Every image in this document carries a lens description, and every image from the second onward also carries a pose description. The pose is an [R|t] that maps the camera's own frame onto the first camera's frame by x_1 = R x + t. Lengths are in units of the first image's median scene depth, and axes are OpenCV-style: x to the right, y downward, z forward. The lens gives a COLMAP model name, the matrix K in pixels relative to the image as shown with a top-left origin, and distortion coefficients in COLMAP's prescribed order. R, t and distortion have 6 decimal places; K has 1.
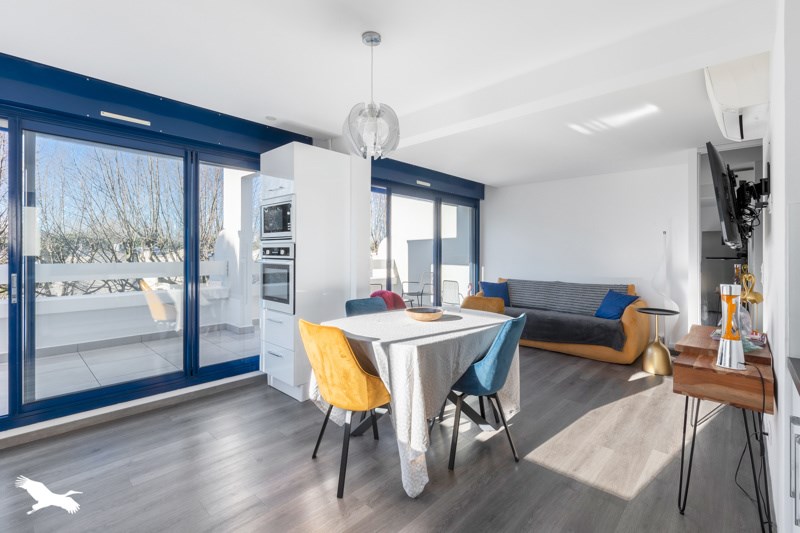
lens RADIAL K [[367.5, 0, 399.3], [0, 367.5, 254.2], [0, 0, 1]] dist [0.000273, 0.000016]
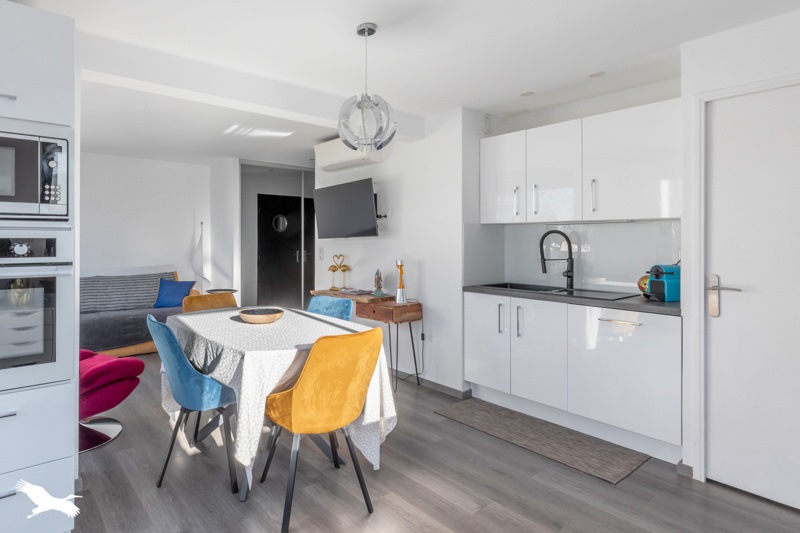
lens RADIAL K [[354.8, 0, 399.3], [0, 354.8, 241.2], [0, 0, 1]] dist [0.000186, 0.000005]
pose [[0.181491, 0.000059, 0.983393, -0.646389], [-0.002575, 0.999997, 0.000416, -0.016008], [-0.983389, -0.002608, 0.181491, 0.480343]]
